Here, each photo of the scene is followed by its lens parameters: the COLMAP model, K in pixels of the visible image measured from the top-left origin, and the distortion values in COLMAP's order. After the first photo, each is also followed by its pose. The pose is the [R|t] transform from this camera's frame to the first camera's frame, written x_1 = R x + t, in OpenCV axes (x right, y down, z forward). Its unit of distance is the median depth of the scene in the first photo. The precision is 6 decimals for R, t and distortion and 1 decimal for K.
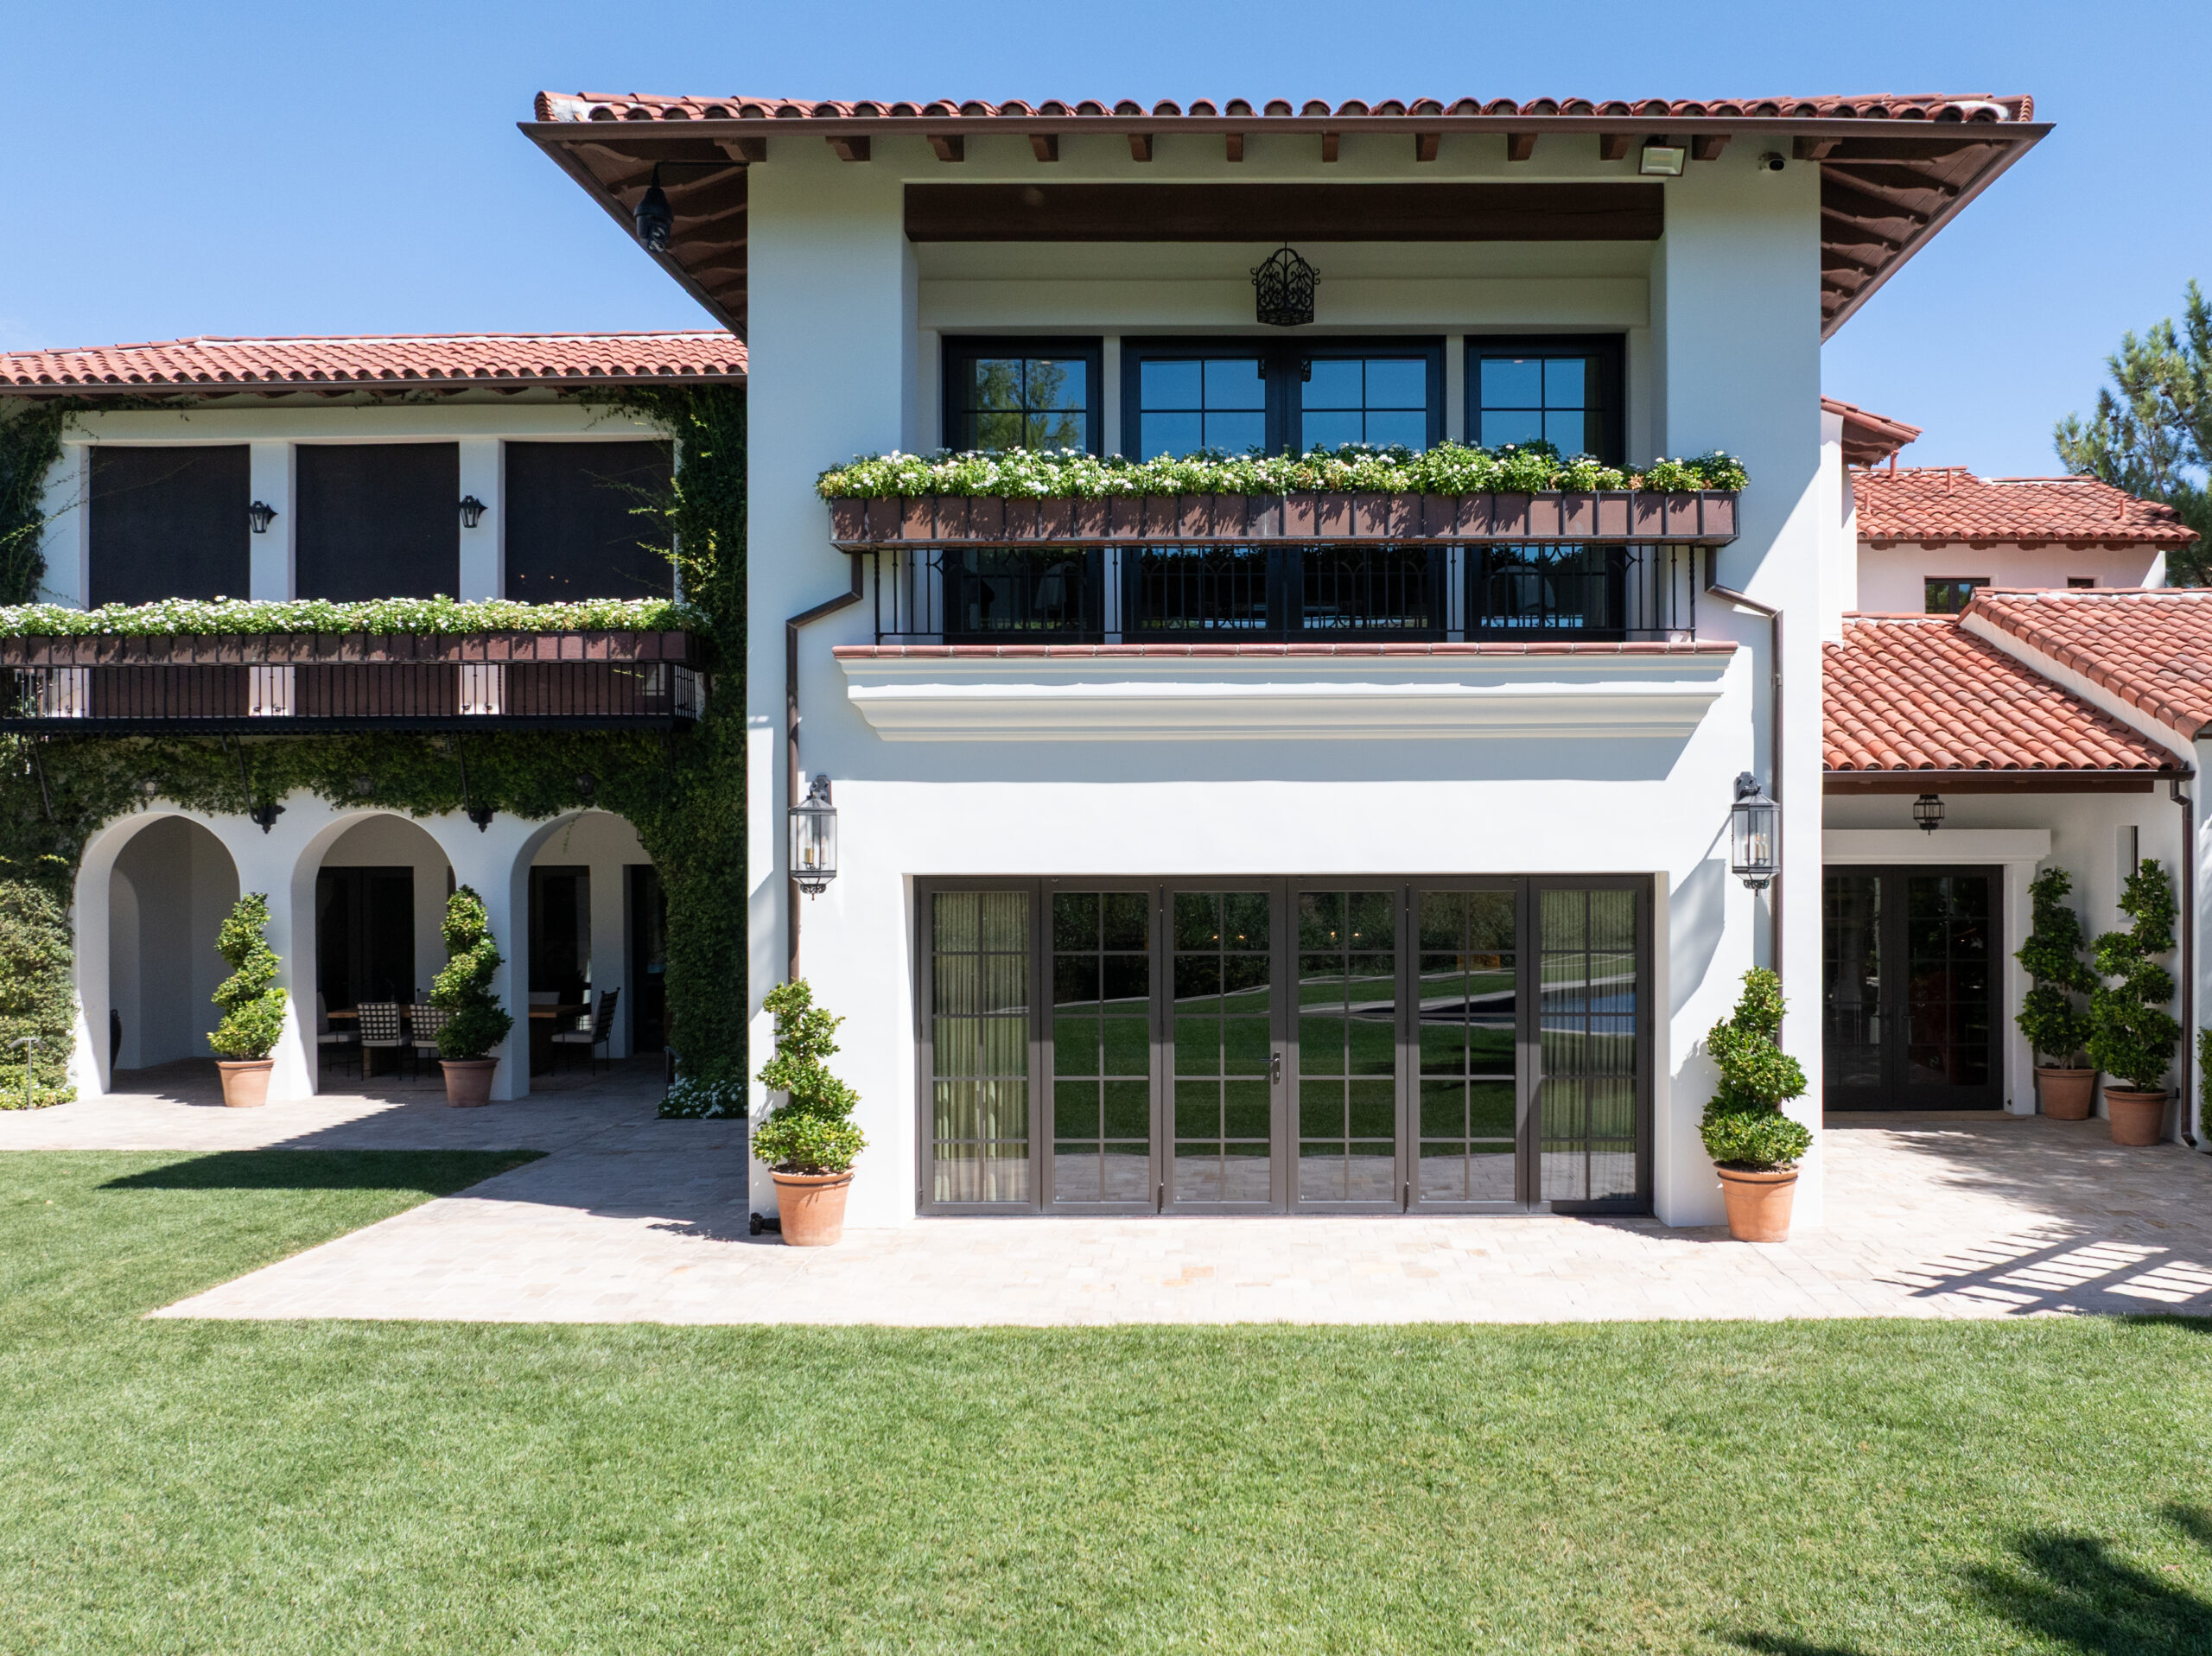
lens RADIAL K [[1566.4, 0, 1104.3], [0, 1566.4, 908.7], [0, 0, 1]] dist [-0.045820, 0.003419]
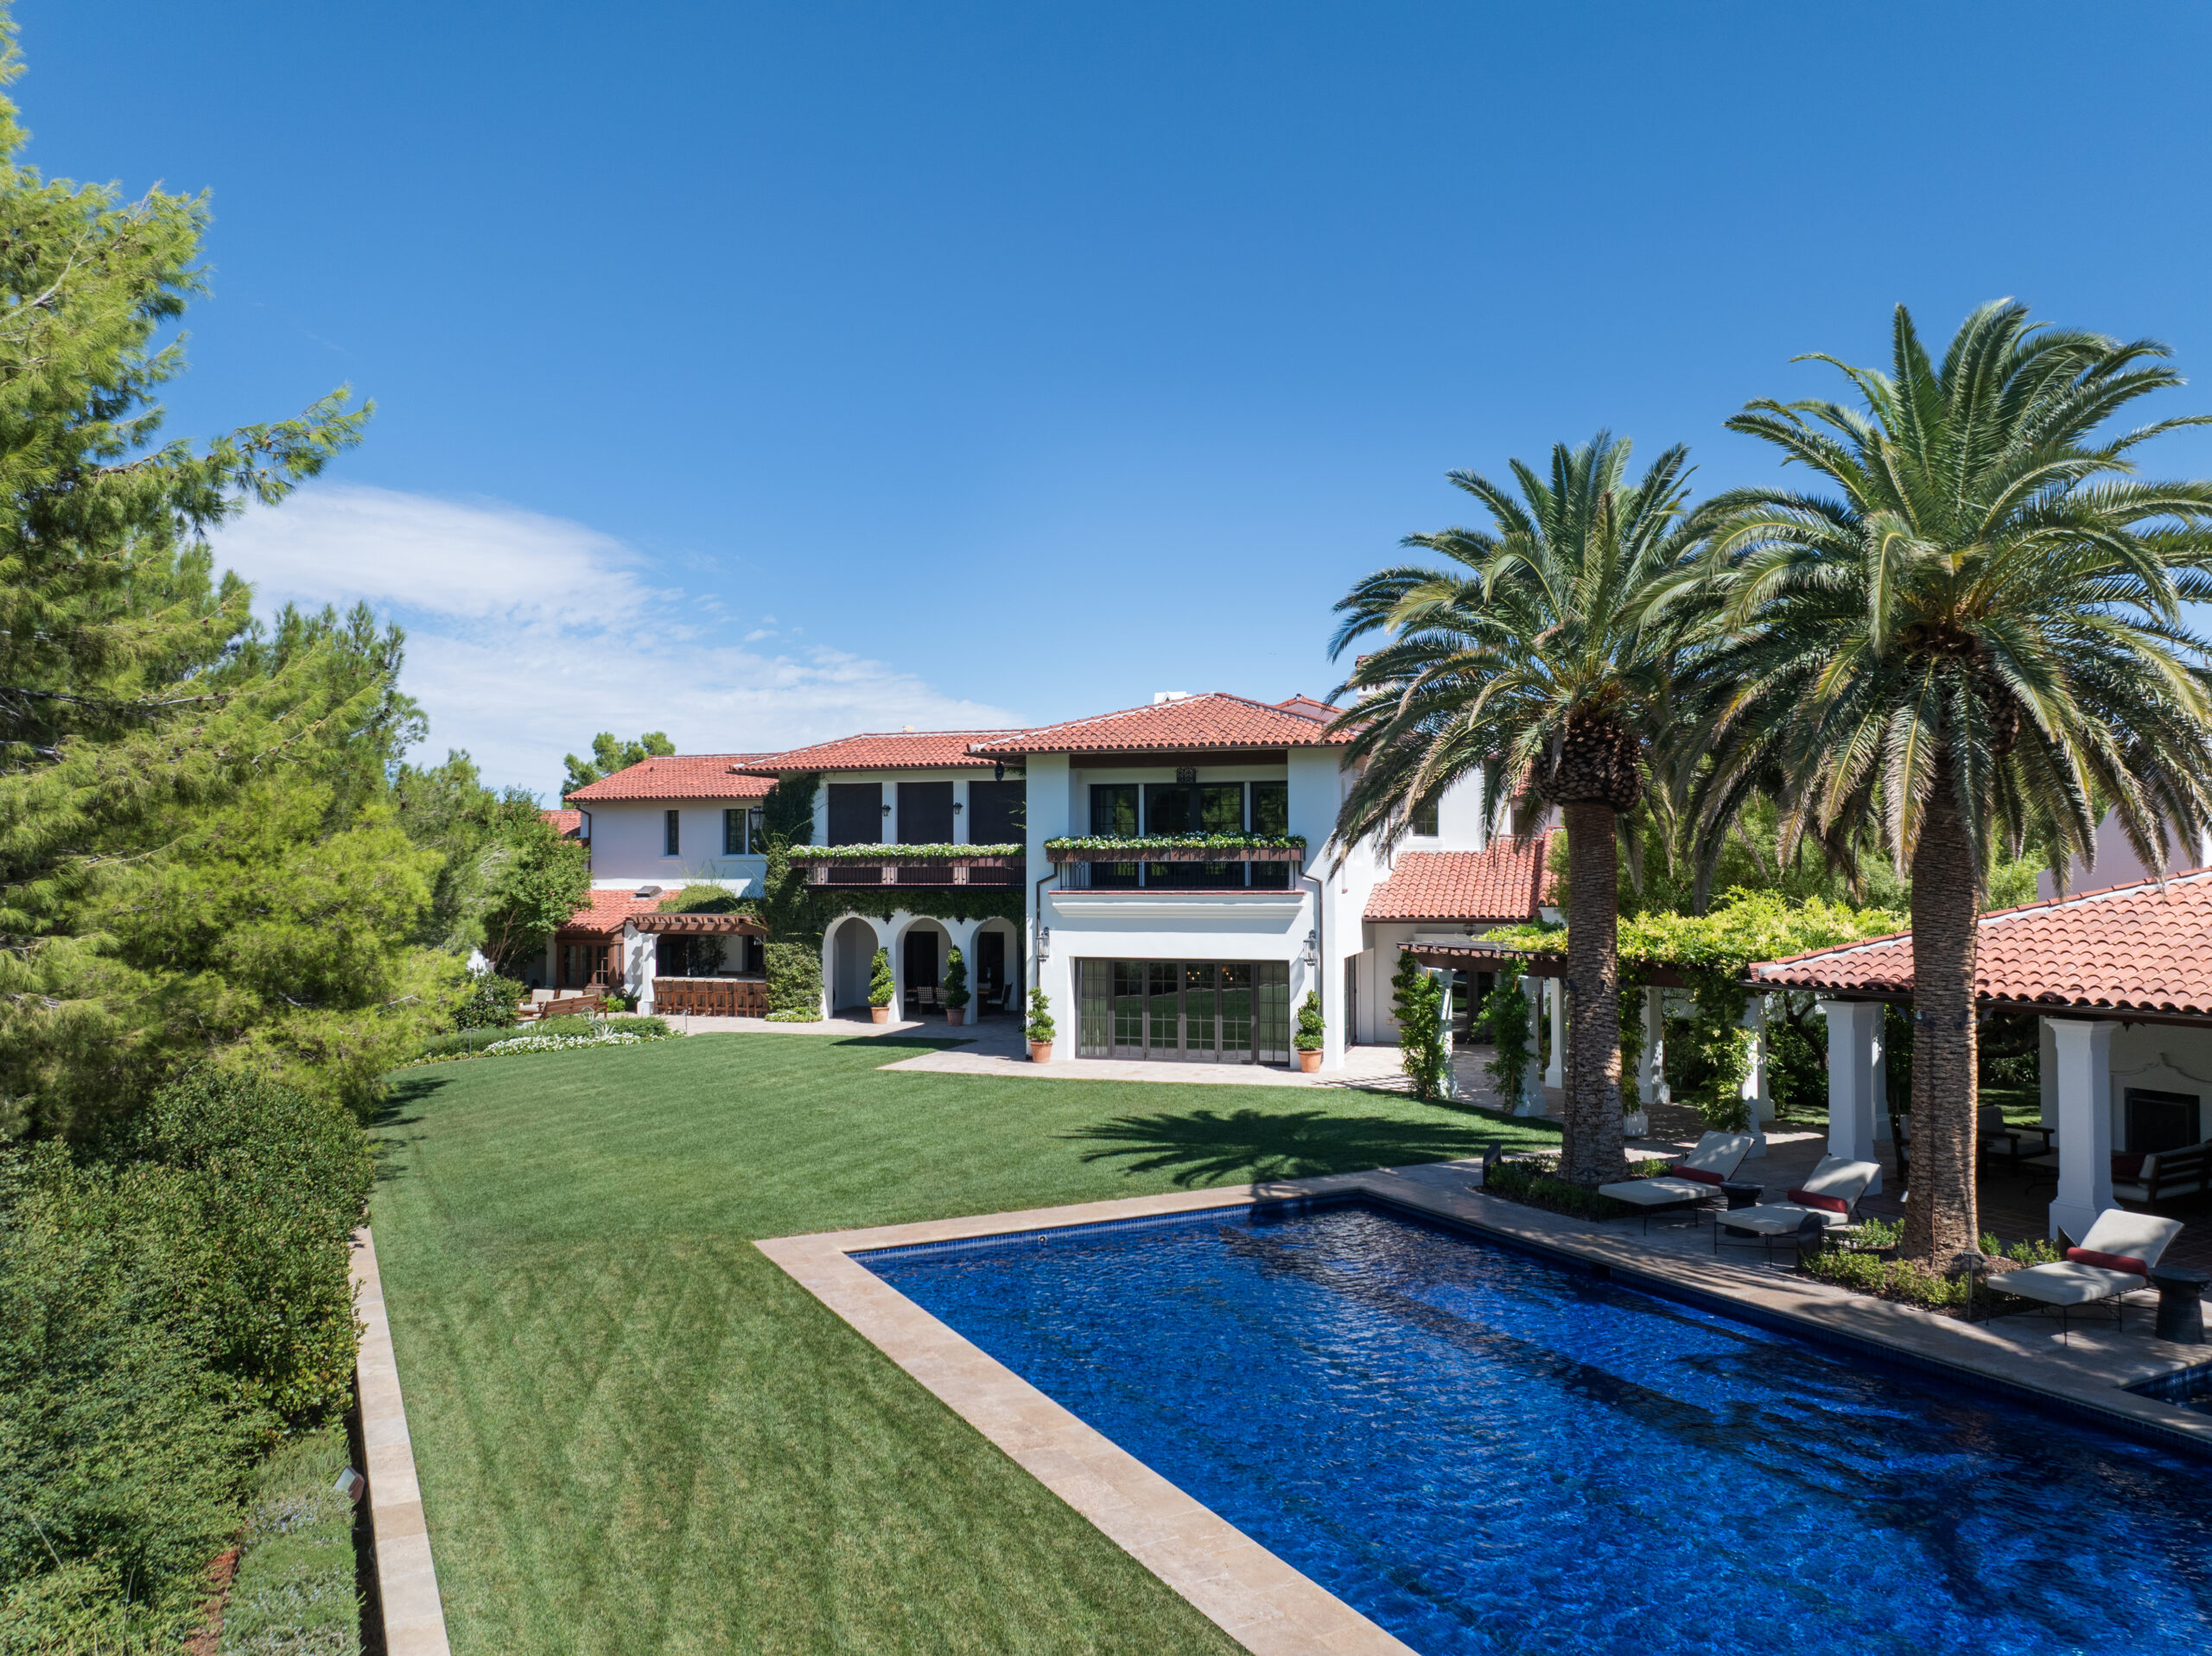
lens RADIAL K [[1548.7, 0, 1106.0], [0, 1548.7, 828.0], [0, 0, 1]] dist [-0.000960, -0.000037]
pose [[0.950953, -0.006854, -0.309259, 0.910099], [-0.003464, 0.999456, -0.032802, -0.175641], [0.309315, 0.032265, 0.950412, -2.009893]]
